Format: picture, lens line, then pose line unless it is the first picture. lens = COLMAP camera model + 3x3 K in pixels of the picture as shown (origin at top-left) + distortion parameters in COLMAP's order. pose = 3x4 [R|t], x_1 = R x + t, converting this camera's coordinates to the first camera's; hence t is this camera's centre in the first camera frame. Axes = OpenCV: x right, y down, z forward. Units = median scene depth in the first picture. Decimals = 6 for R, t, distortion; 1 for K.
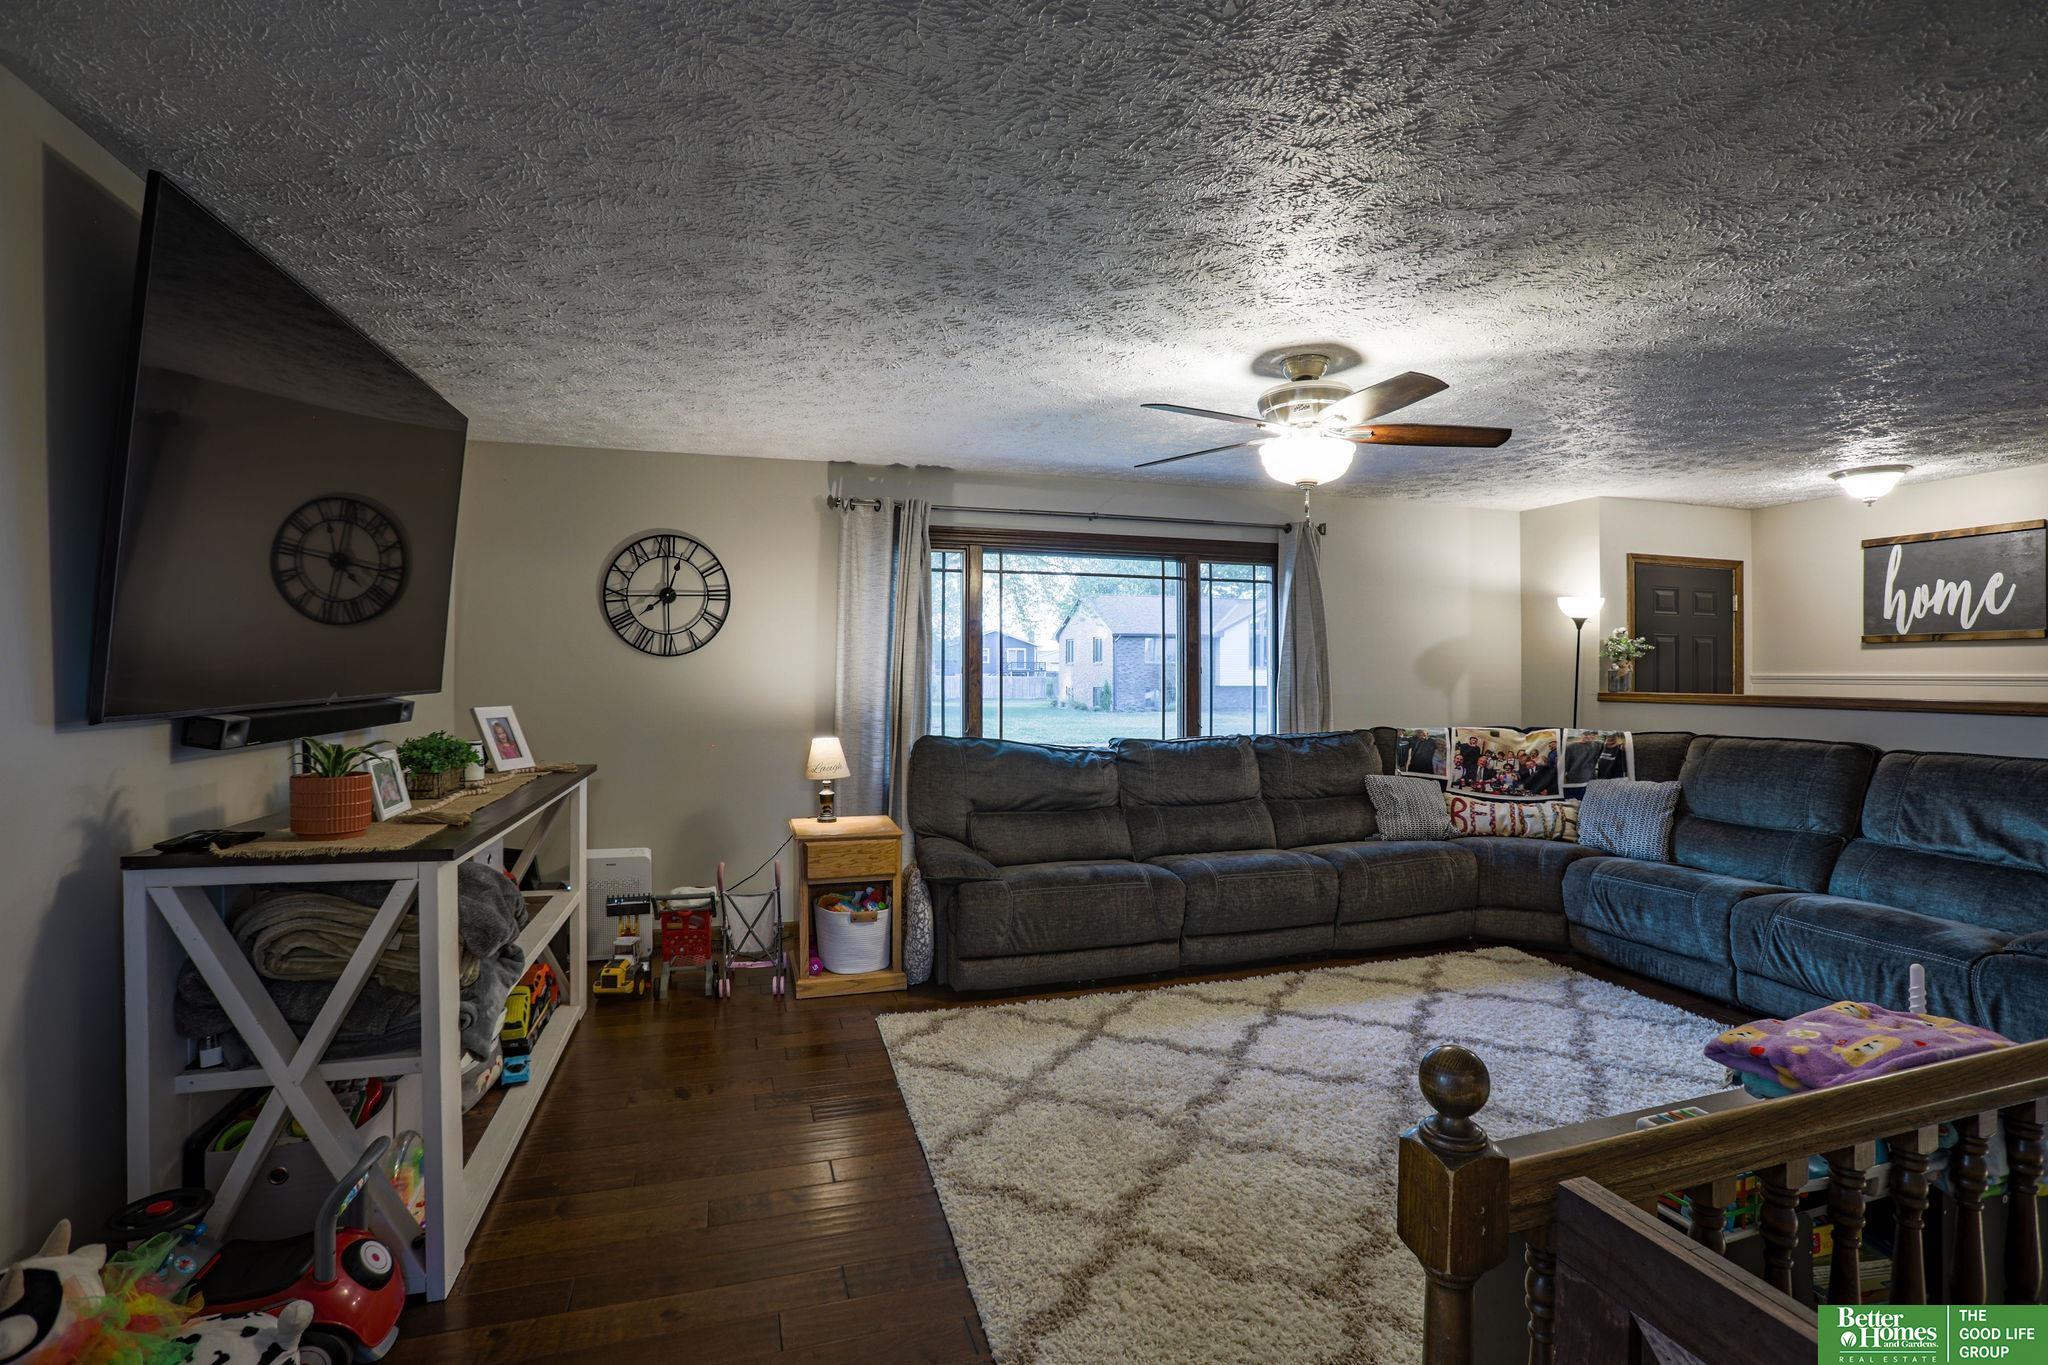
lens RADIAL K [[933.0, 0, 1019.9], [0, 933.0, 670.6], [0, 0, 1]] dist [-0.091554, 0.038991]
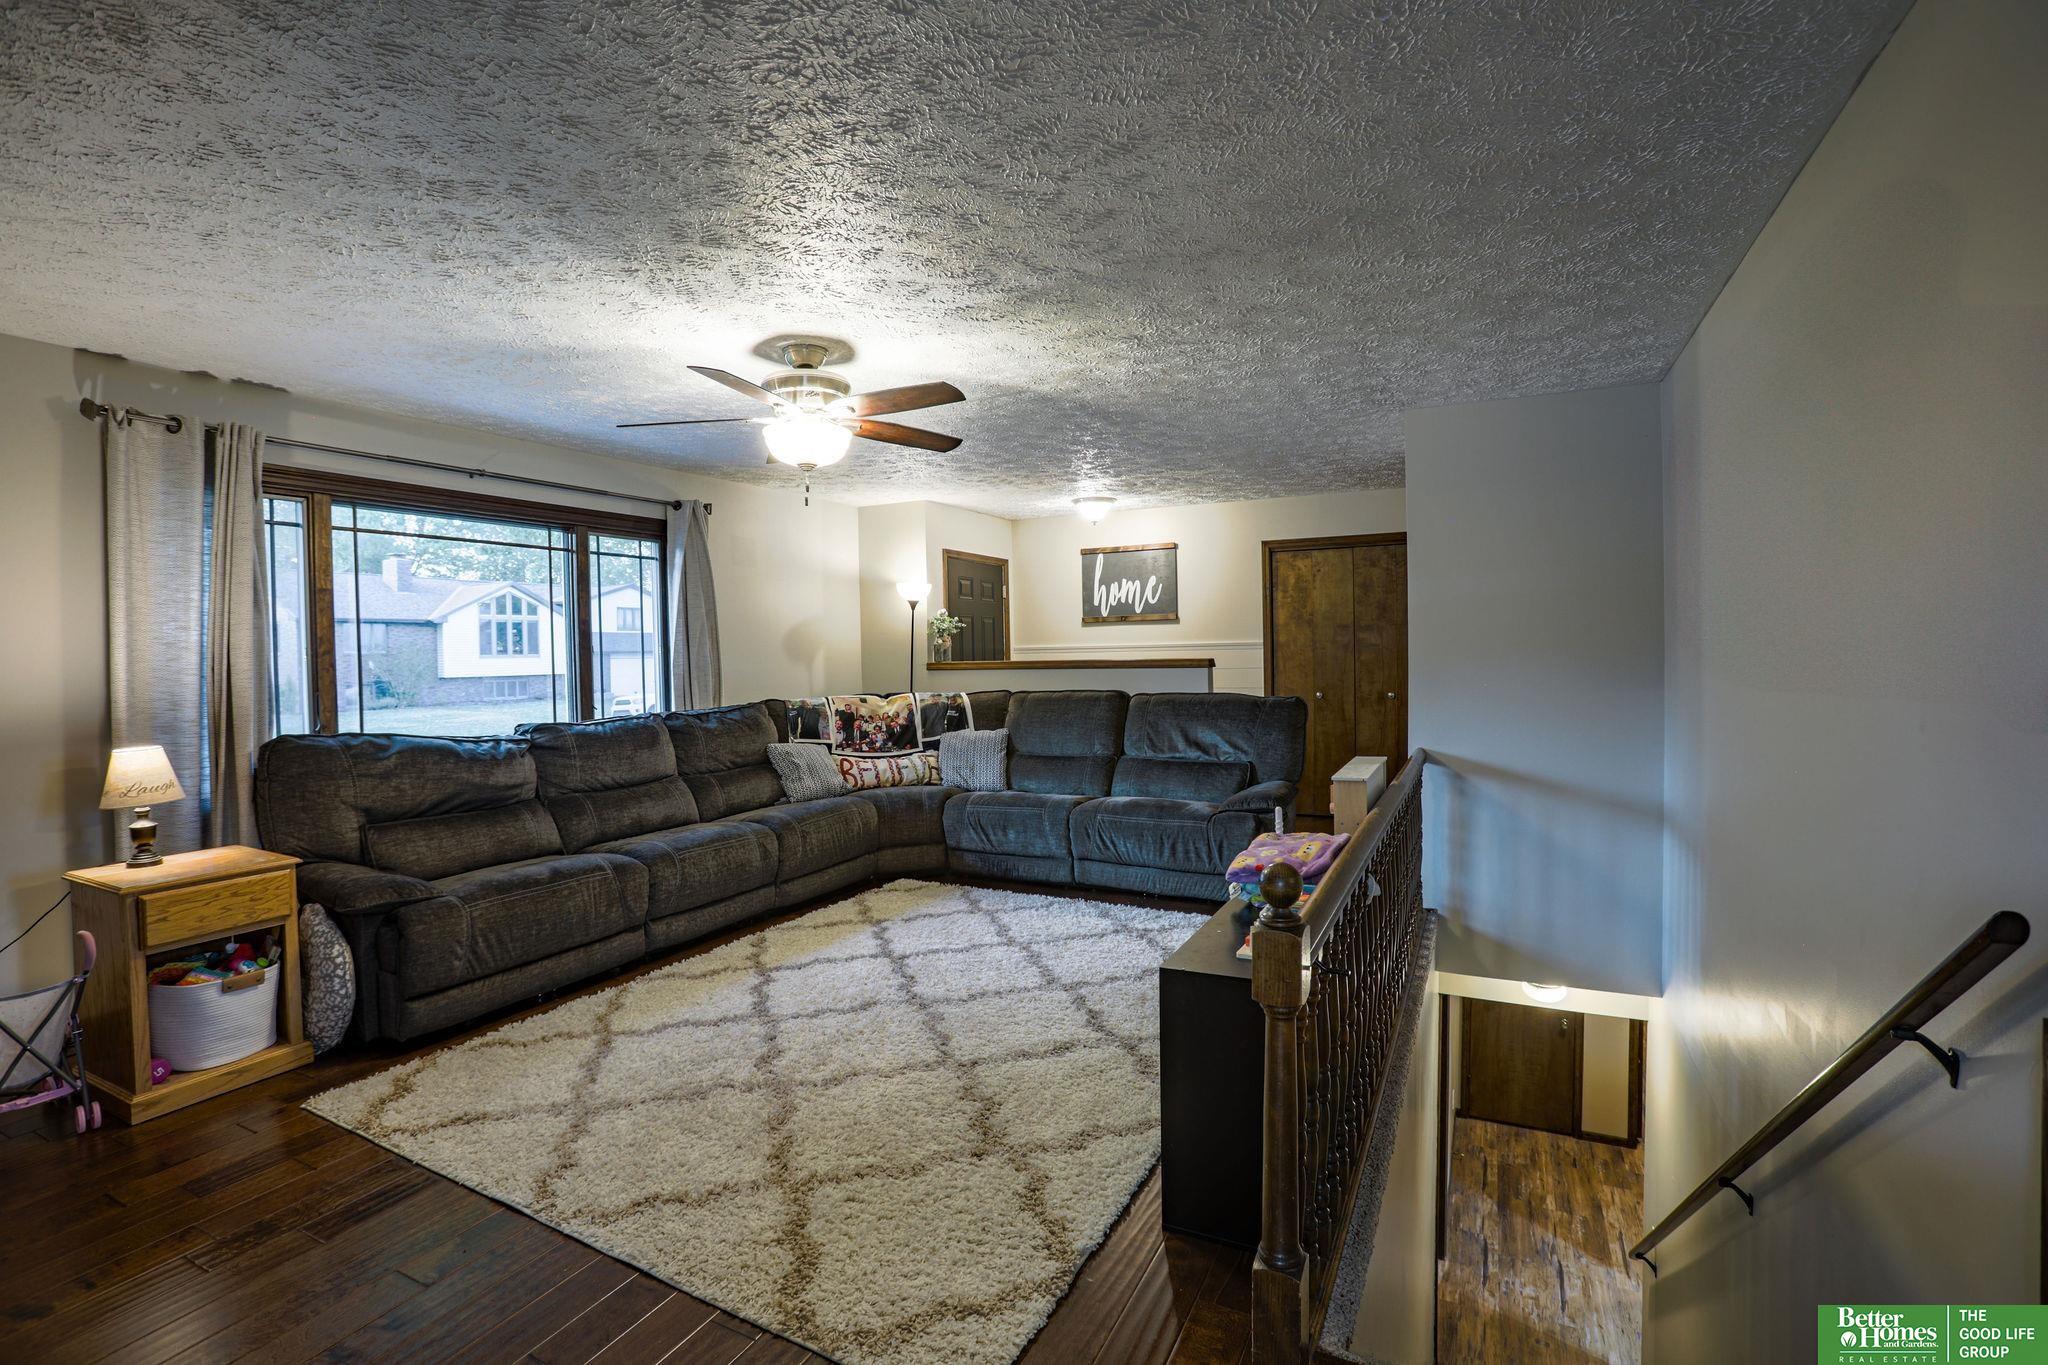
lens RADIAL K [[933.0, 0, 1019.9], [0, 933.0, 670.6], [0, 0, 1]] dist [-0.091554, 0.038991]
pose [[0.699267, -0.029271, 0.714261, -0.223868], [0.018891, 0.999569, 0.022468, 0.012295], [-0.714611, -0.002218, 0.699518, 0.055559]]
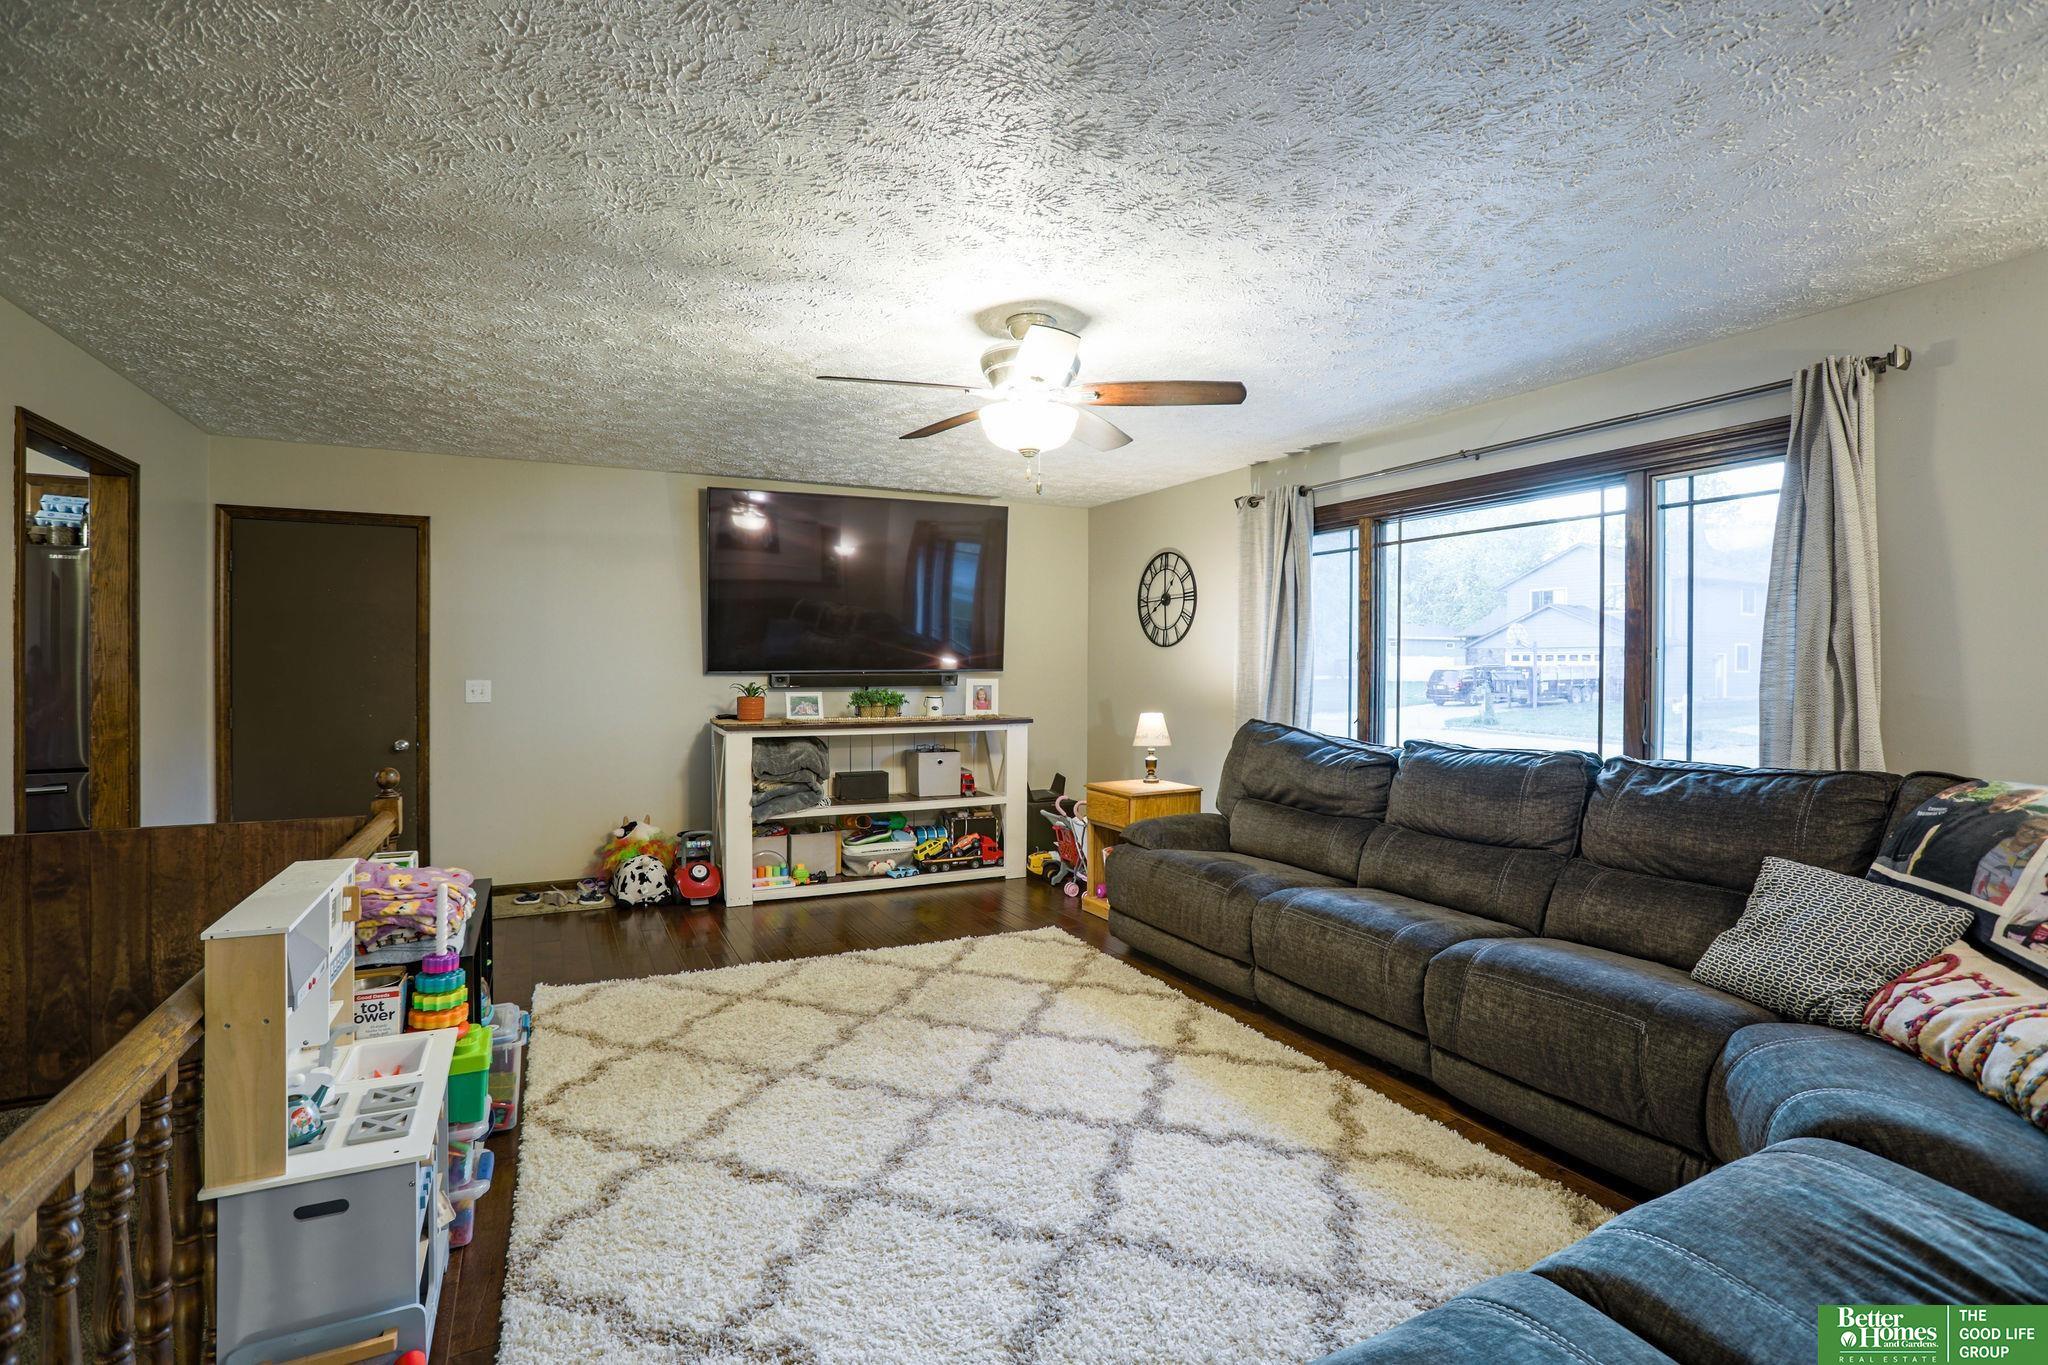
lens RADIAL K [[933.0, 0, 1019.9], [0, 933.0, 670.6], [0, 0, 1]] dist [-0.091554, 0.038991]
pose [[0.181769, 0.004483, -0.983331, 0.961939], [-0.001302, 0.999990, 0.004318, 0.013693], [0.983340, 0.000495, 0.181773, 0.629894]]
